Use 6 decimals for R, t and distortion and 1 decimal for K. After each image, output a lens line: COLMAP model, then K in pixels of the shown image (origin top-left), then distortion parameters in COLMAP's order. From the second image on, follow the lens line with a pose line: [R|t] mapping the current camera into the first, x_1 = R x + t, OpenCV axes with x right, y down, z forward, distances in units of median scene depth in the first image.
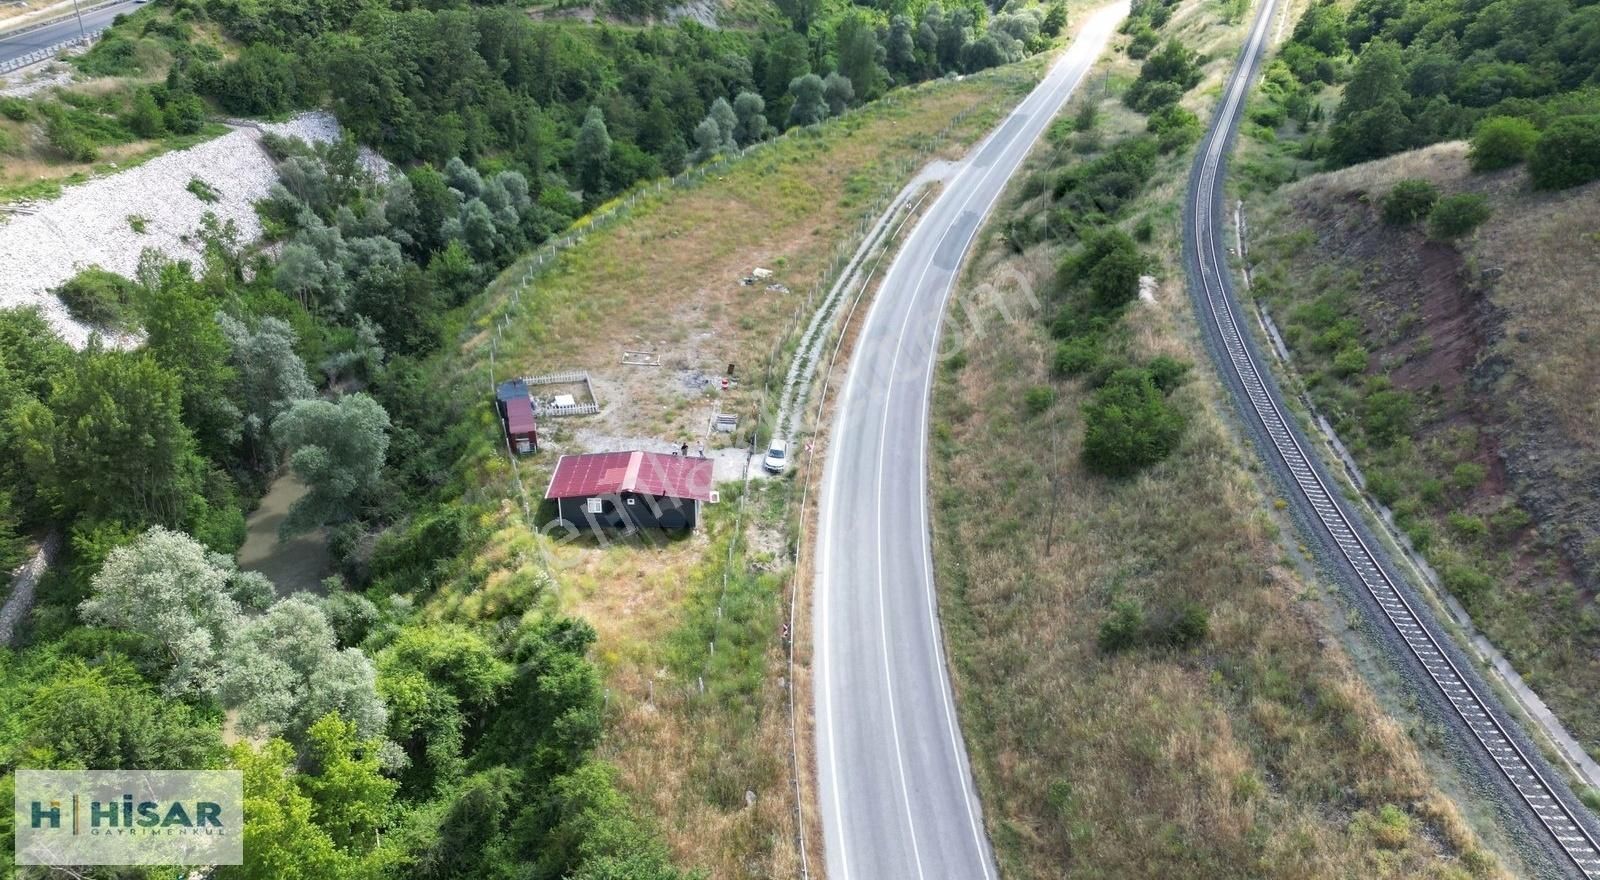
lens RADIAL K [[1110.6, 0, 796.9], [0, 1110.6, 434.3], [0, 0, 1]] dist [0.075760, -0.078976]
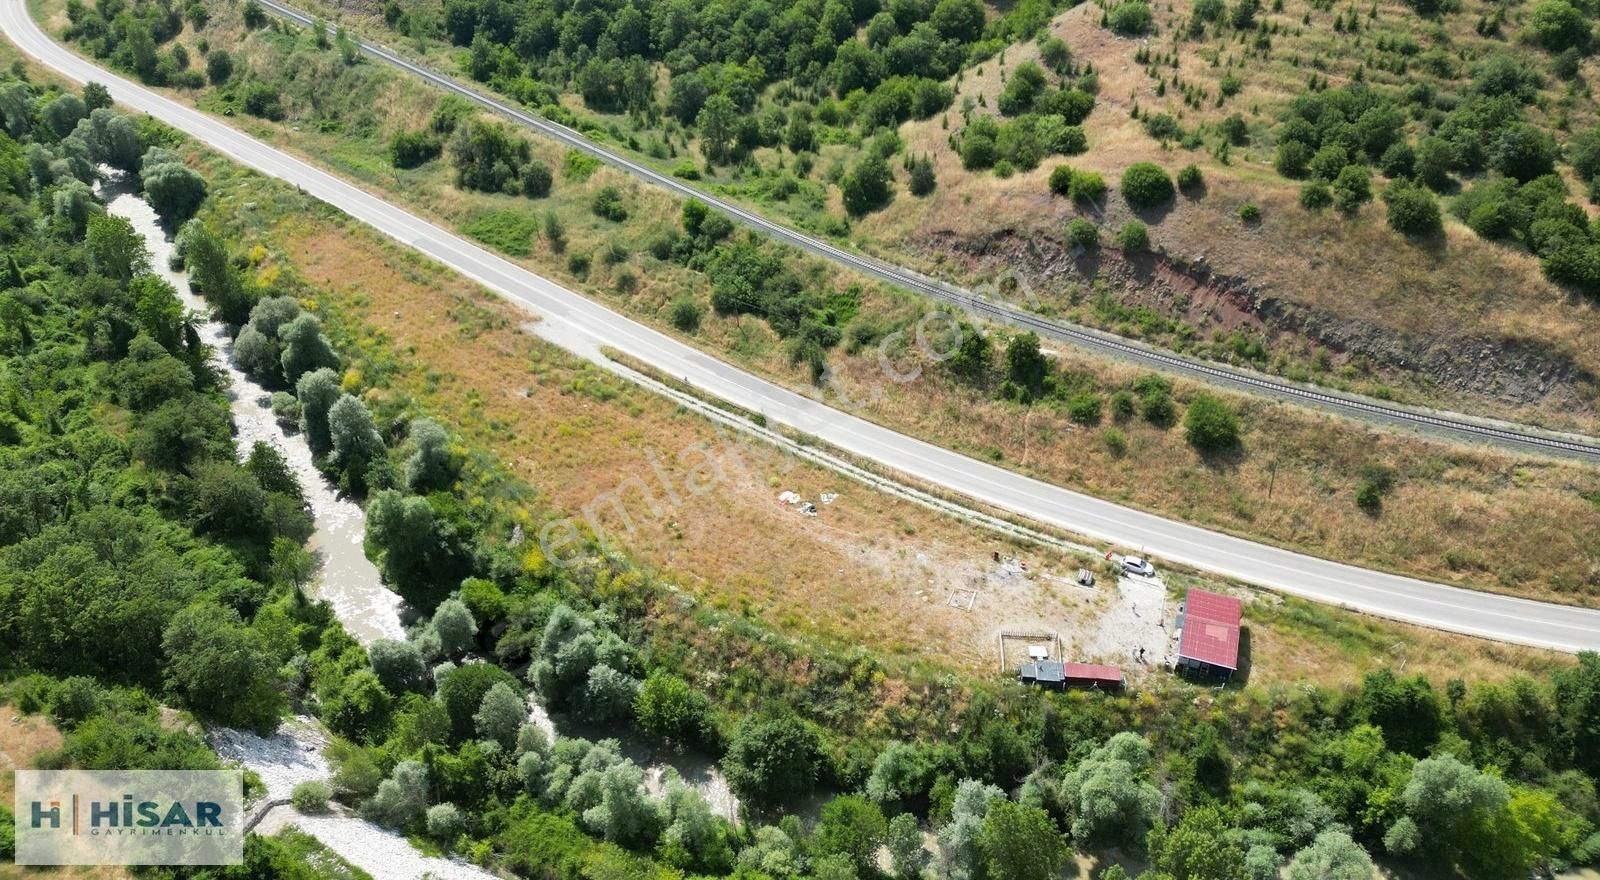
lens RADIAL K [[1110.6, 0, 796.9], [0, 1110.6, 434.3], [0, 0, 1]] dist [0.075760, -0.078976]
pose [[0.352264, -0.581352, 0.733444, -1.199548], [0.446927, 0.793040, 0.413937, -0.964907], [-0.822293, 0.181981, 0.539181, 0.509210]]
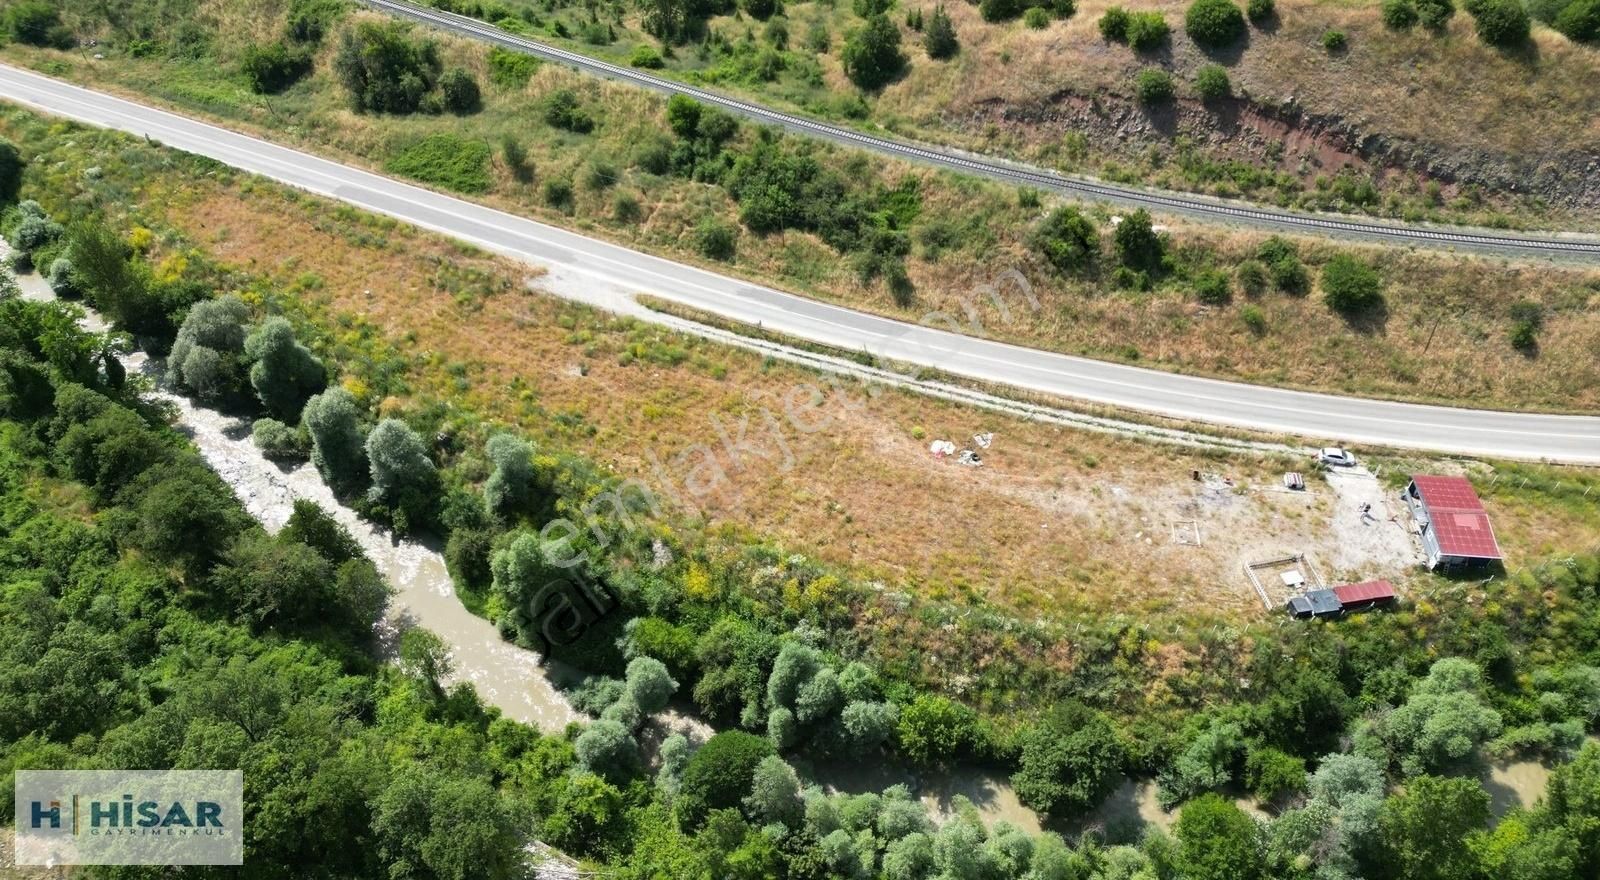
lens RADIAL K [[1110.6, 0, 796.9], [0, 1110.6, 434.3], [0, 0, 1]] dist [0.075760, -0.078976]
pose [[0.101092, -0.730245, 0.675664, -1.040945], [0.472115, 0.633015, 0.613513, -1.210837], [-0.875721, 0.256970, 0.408753, 0.993630]]
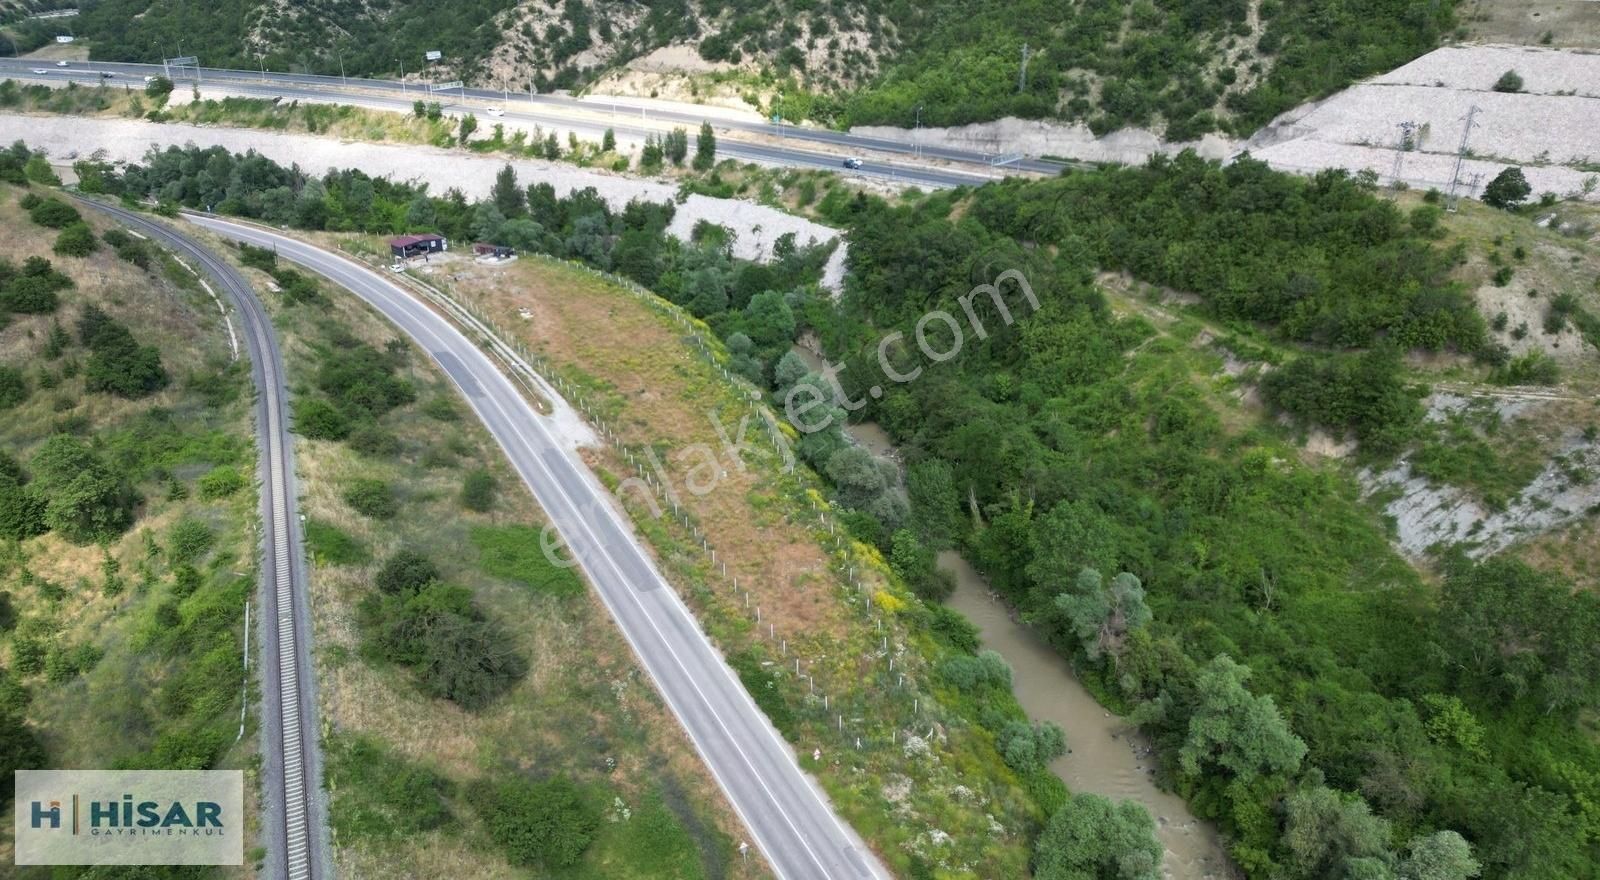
lens RADIAL K [[1110.6, 0, 796.9], [0, 1110.6, 434.3], [0, 0, 1]] dist [0.075760, -0.078976]
pose [[-0.686198, 0.268286, -0.676133, 1.246249], [-0.362513, 0.679724, 0.637620, -1.776960], [0.630648, 0.682640, -0.369168, 2.853723]]
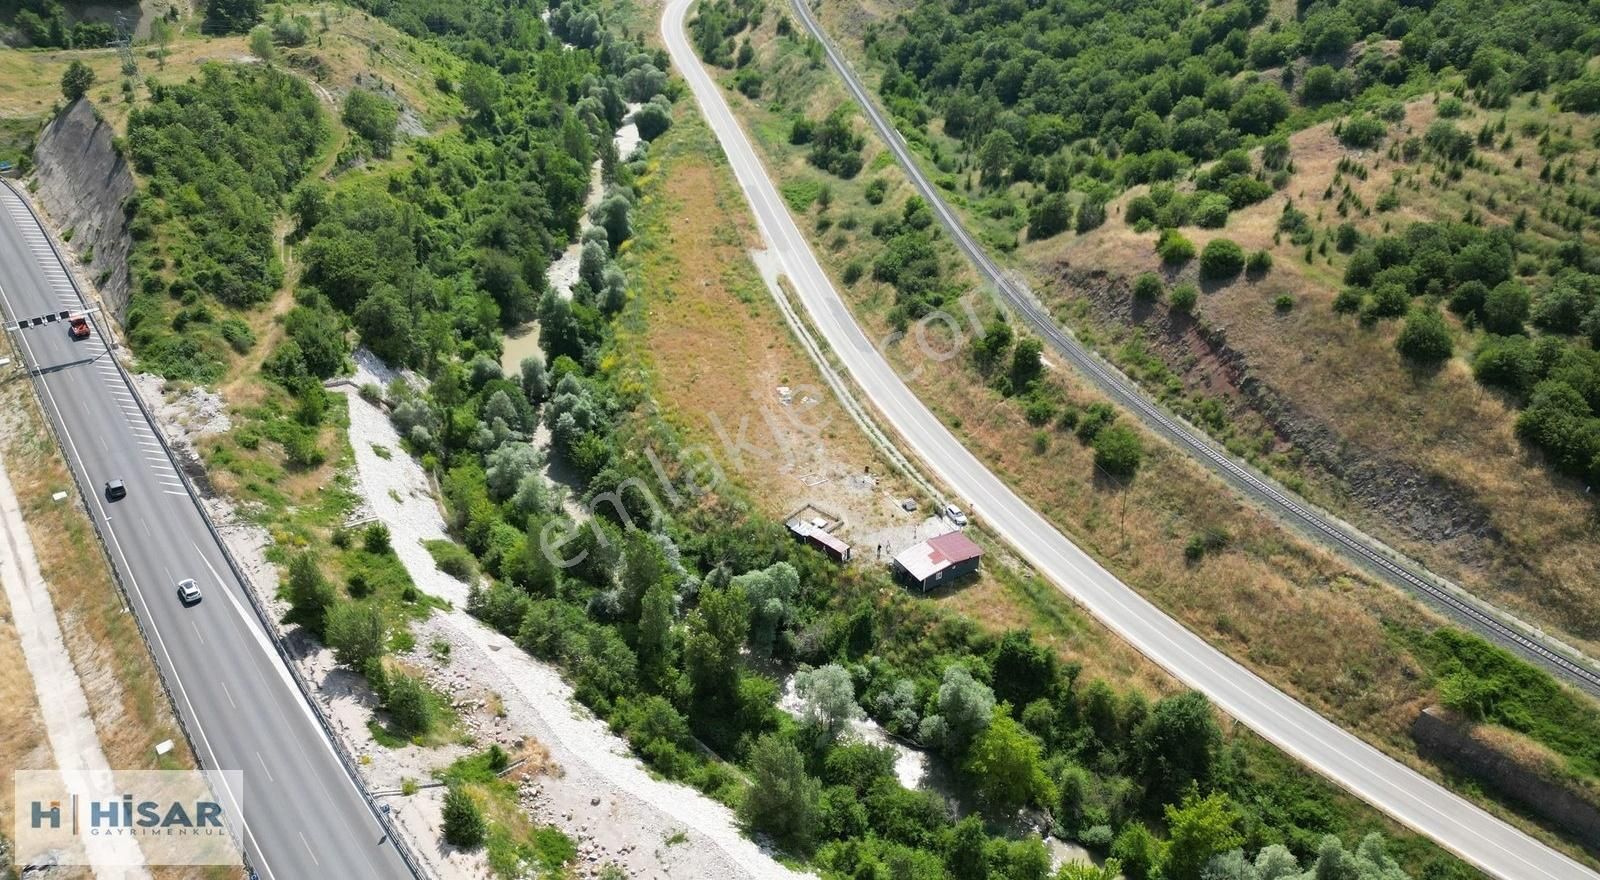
lens RADIAL K [[1110.6, 0, 796.9], [0, 1110.6, 434.3], [0, 0, 1]] dist [0.075760, -0.078976]
pose [[0.847956, -0.300904, 0.436380, -0.993457], [0.258424, 0.953467, 0.155300, -0.456825], [-0.462804, -0.018916, 0.886259, -0.503217]]
